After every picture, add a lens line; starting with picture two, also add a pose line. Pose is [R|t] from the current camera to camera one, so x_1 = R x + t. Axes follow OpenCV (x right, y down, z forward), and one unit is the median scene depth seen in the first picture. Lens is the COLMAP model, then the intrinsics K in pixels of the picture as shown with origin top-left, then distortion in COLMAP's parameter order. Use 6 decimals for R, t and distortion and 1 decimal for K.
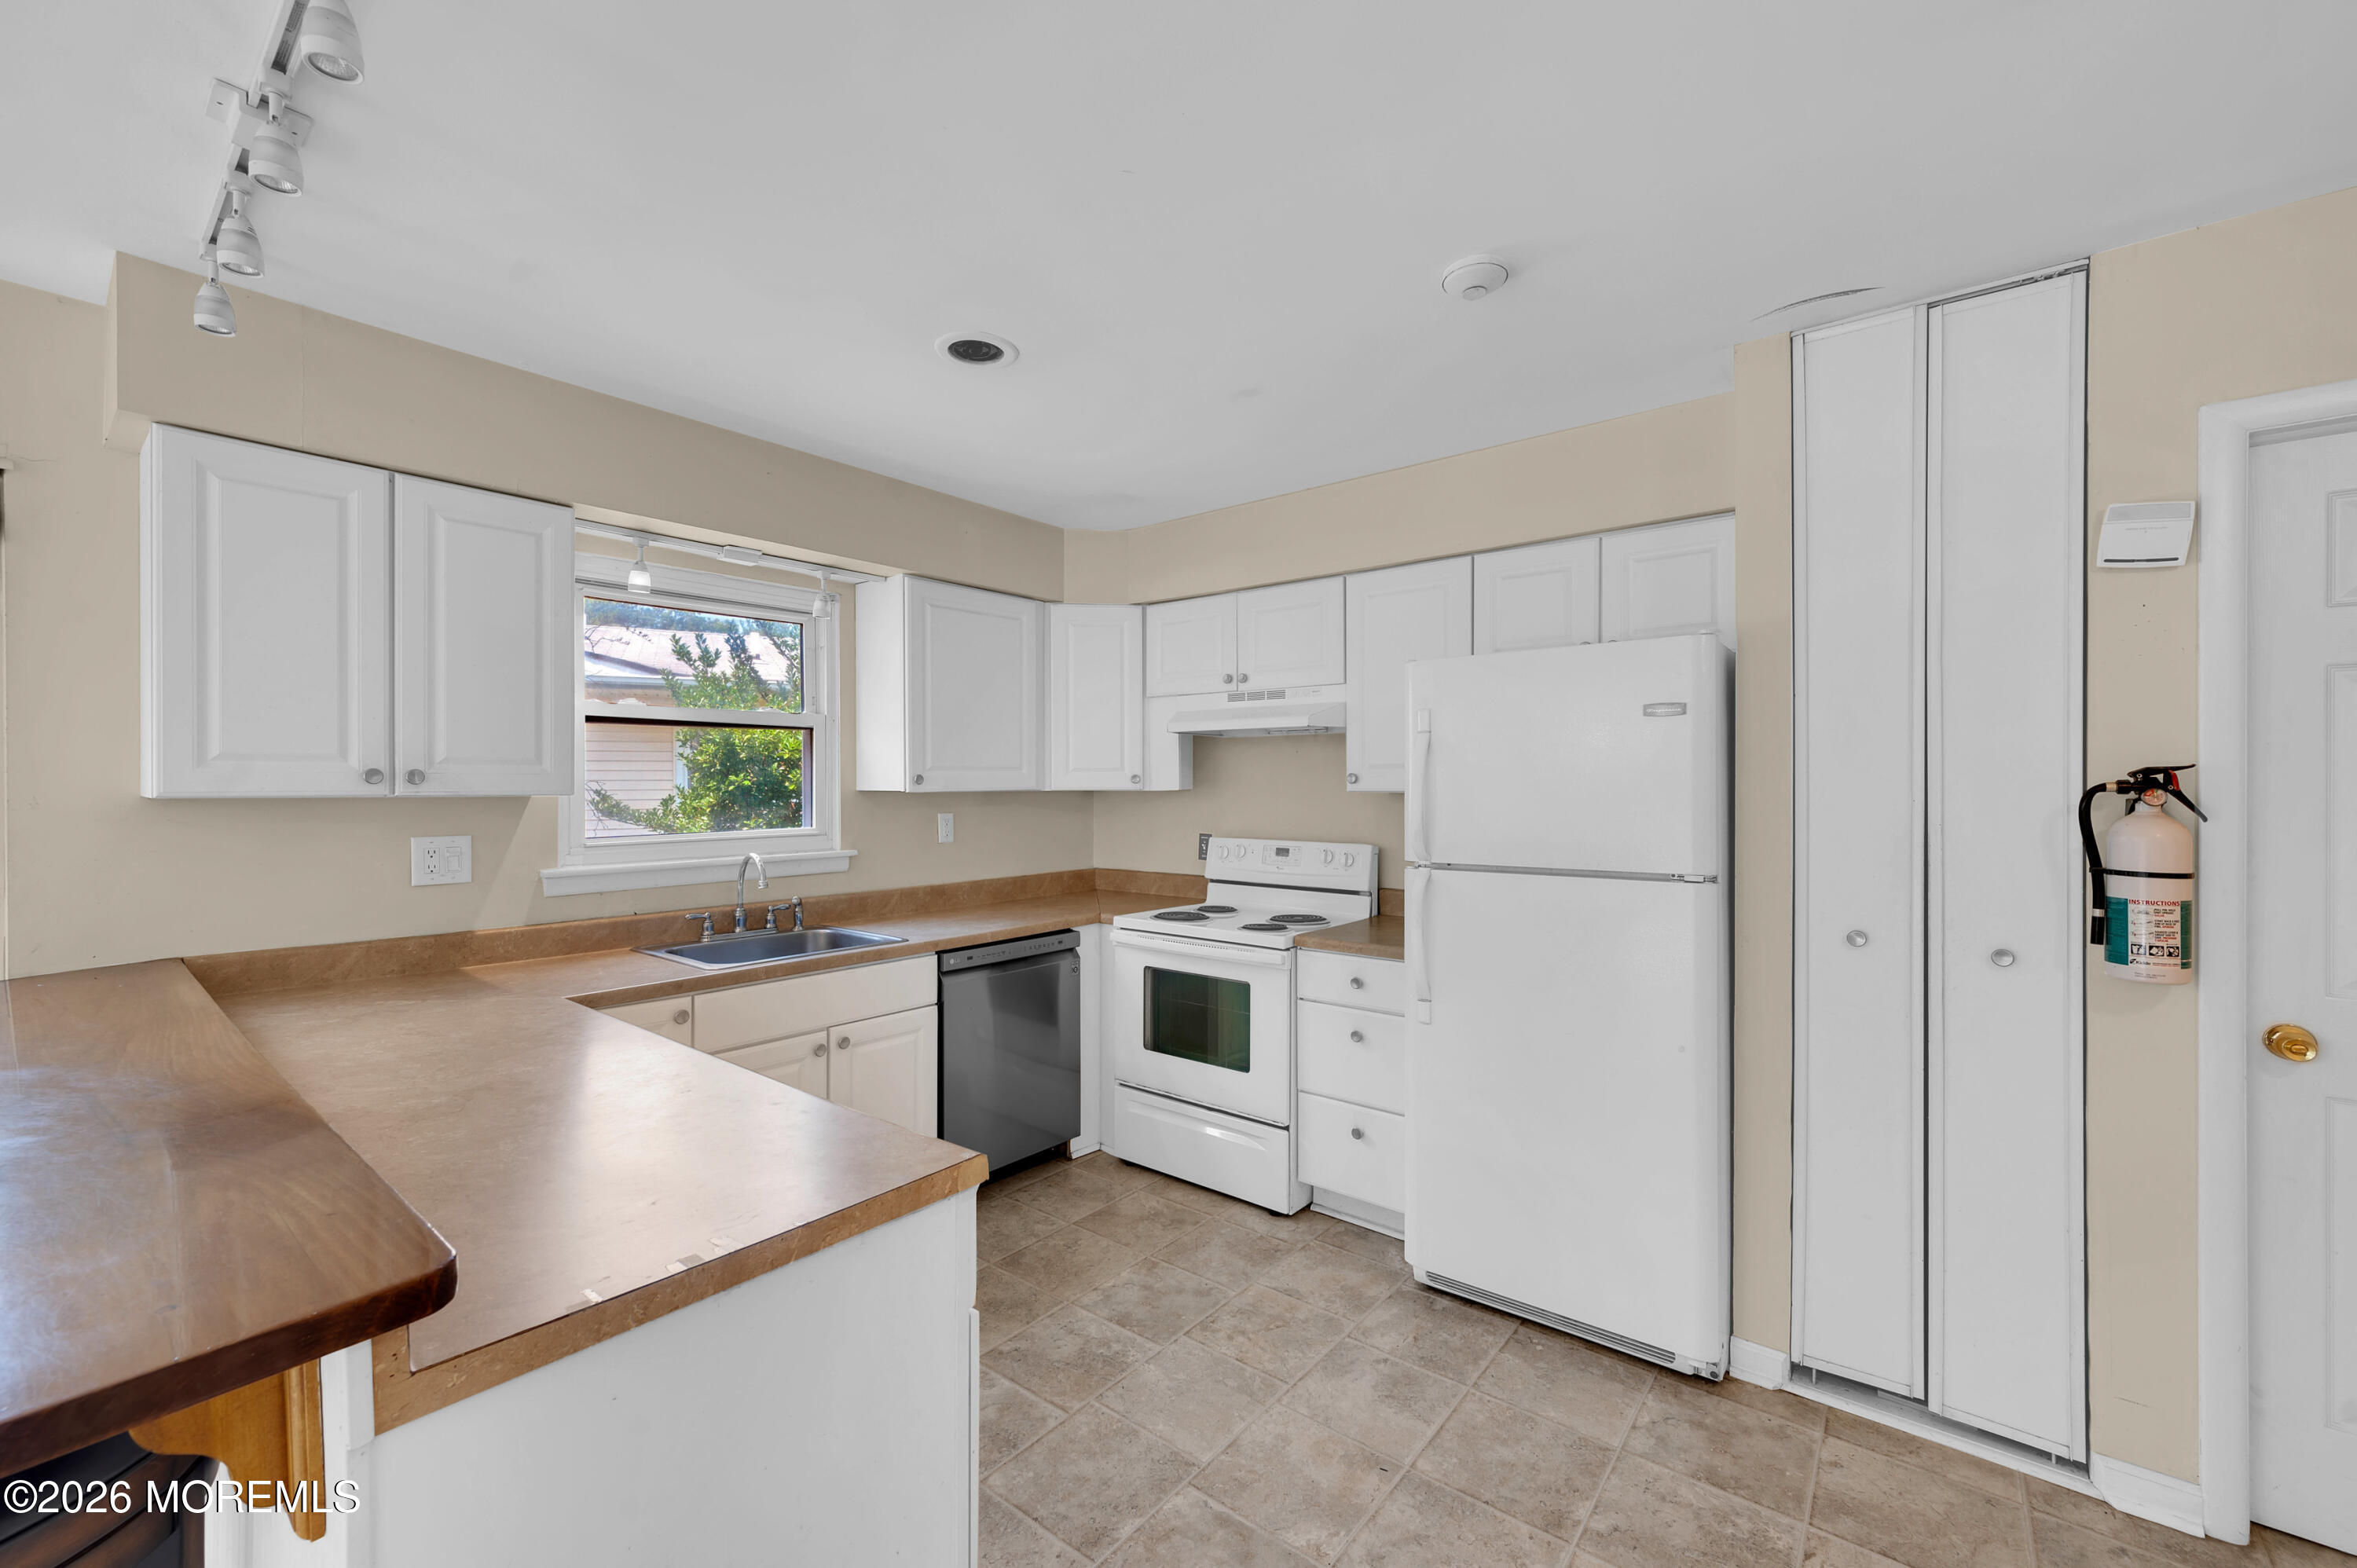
lens RADIAL K [[936.5, 0, 1189.4], [0, 936.5, 789.8], [0, 0, 1]] dist [-0.000213, -0.000012]
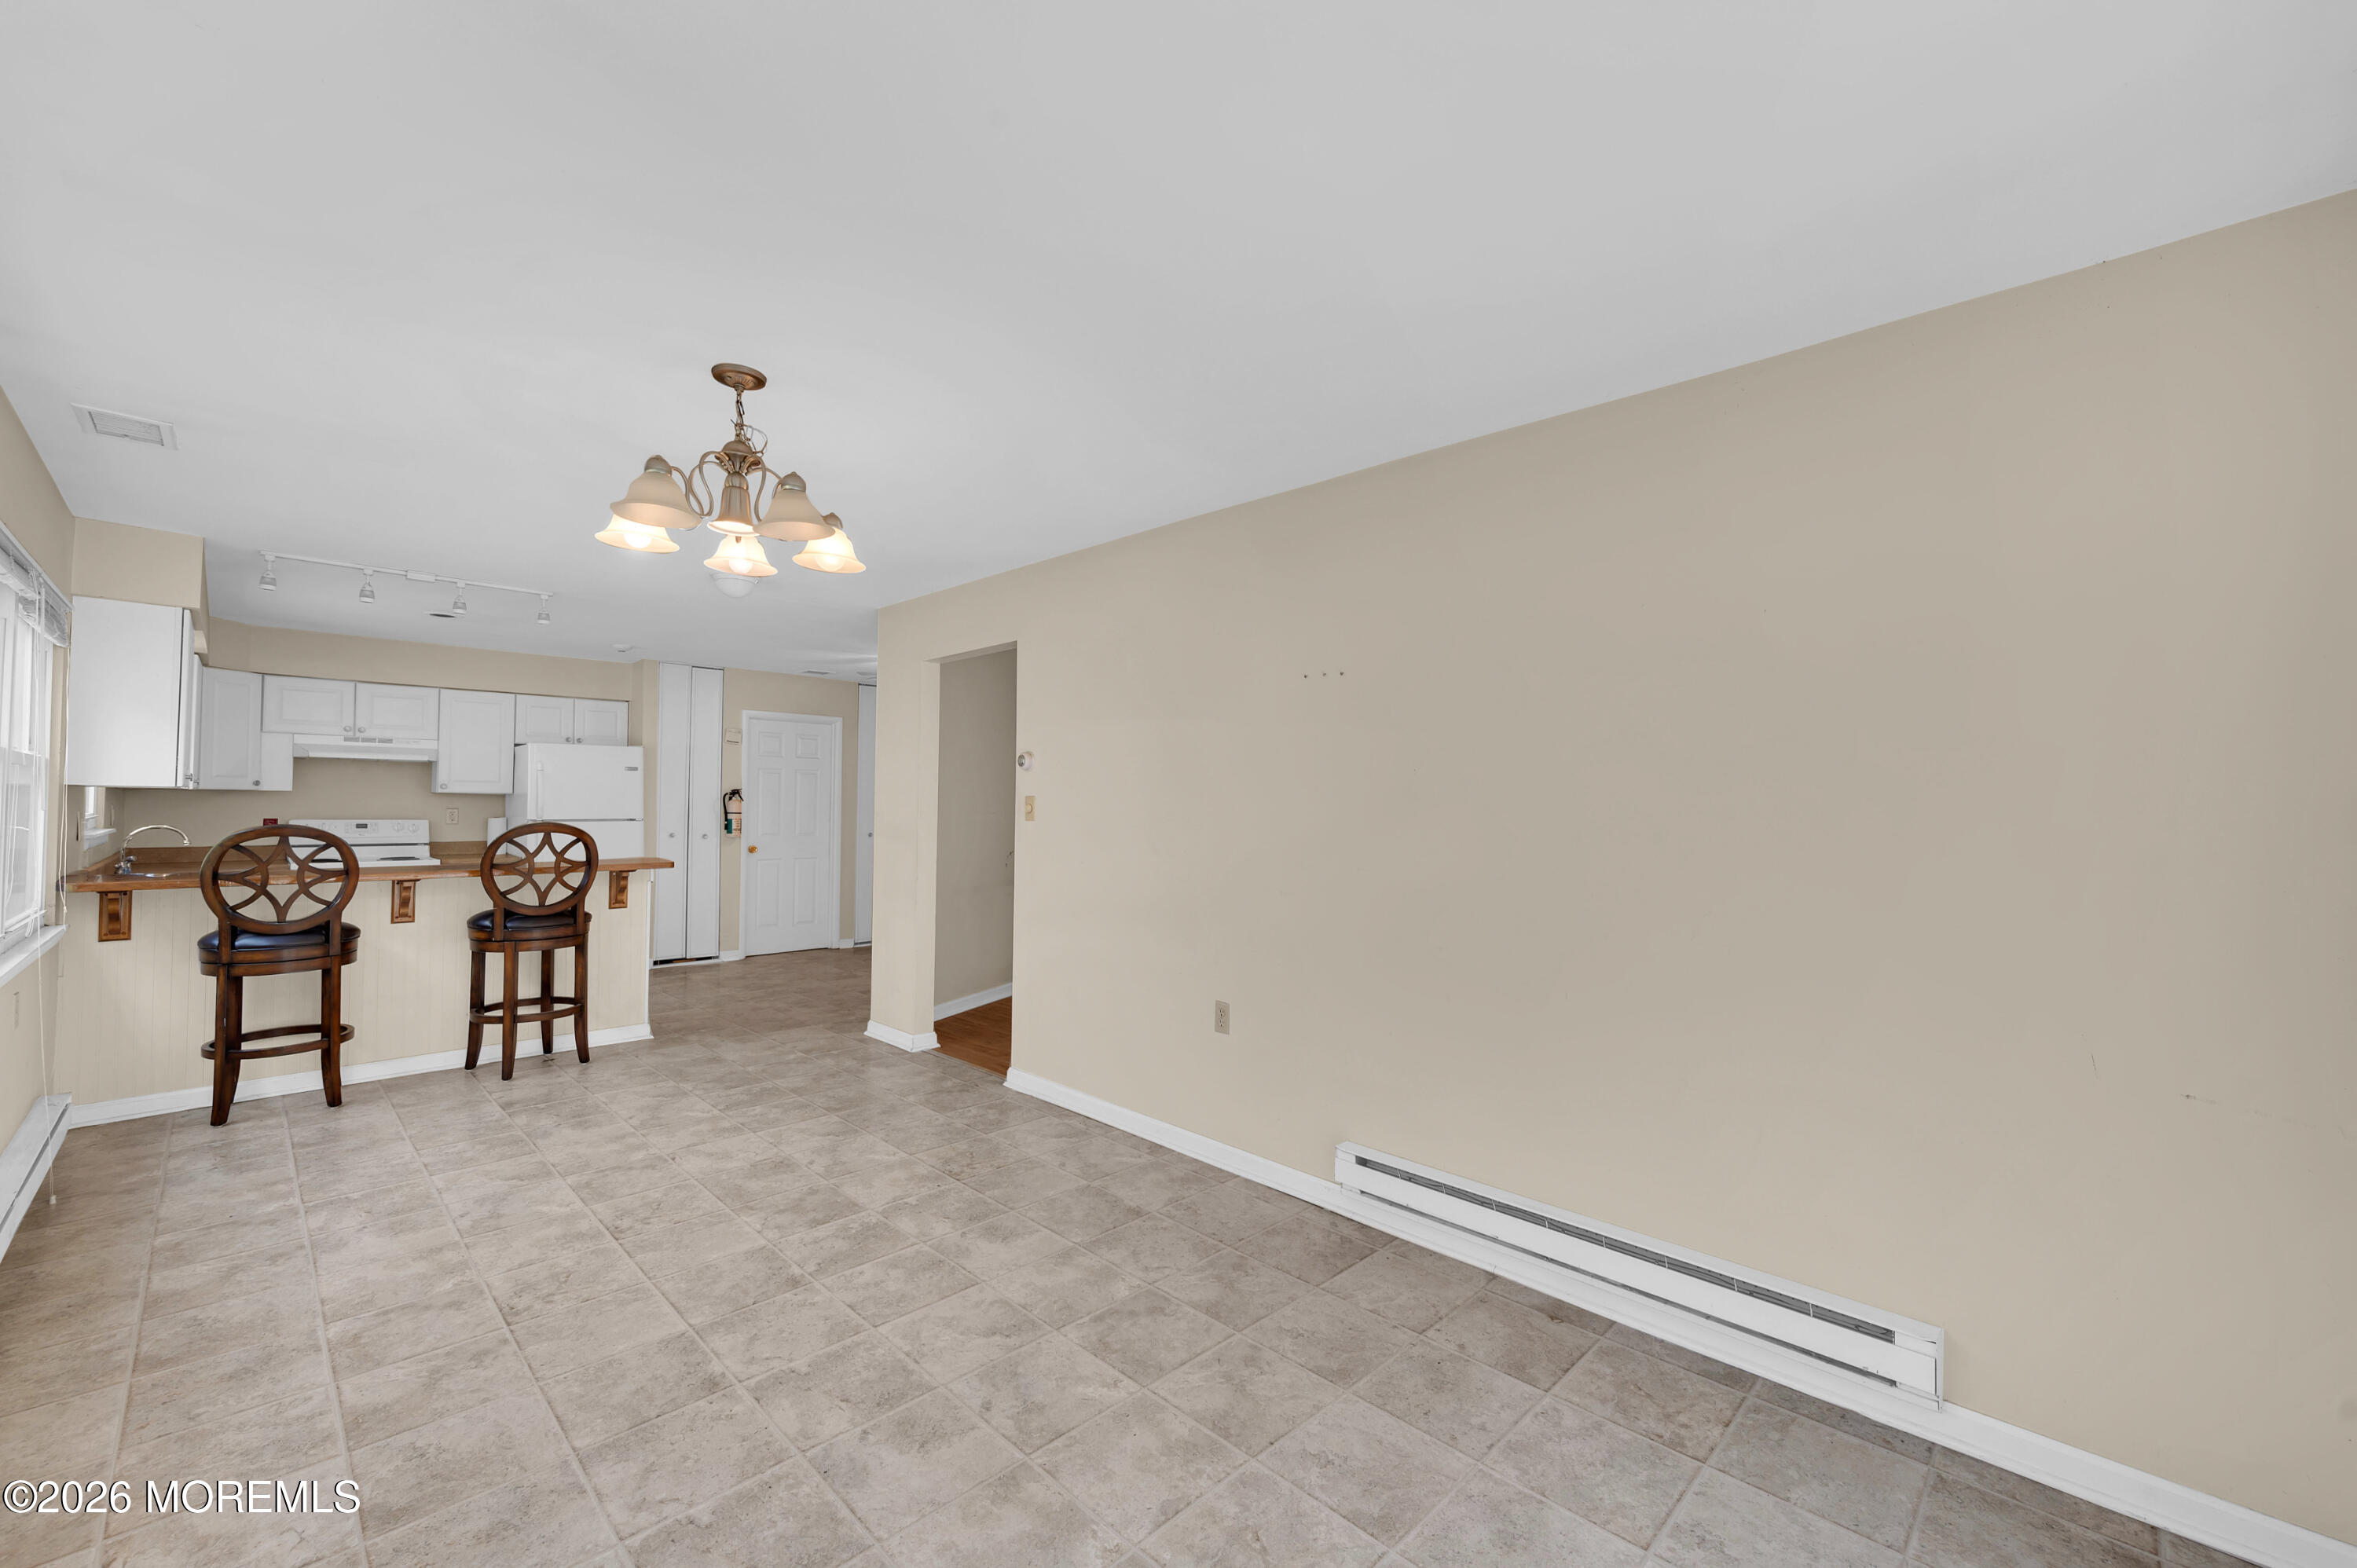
lens RADIAL K [[947.2, 0, 1180.4], [0, 947.2, 790.7], [0, 0, 1]] dist [-0.001724, -0.000134]
pose [[0.103104, 0.015852, 0.994544, -2.129266], [-0.002898, 0.999874, -0.015637, 0.031250], [-0.994666, -0.001270, 0.103137, -1.033635]]
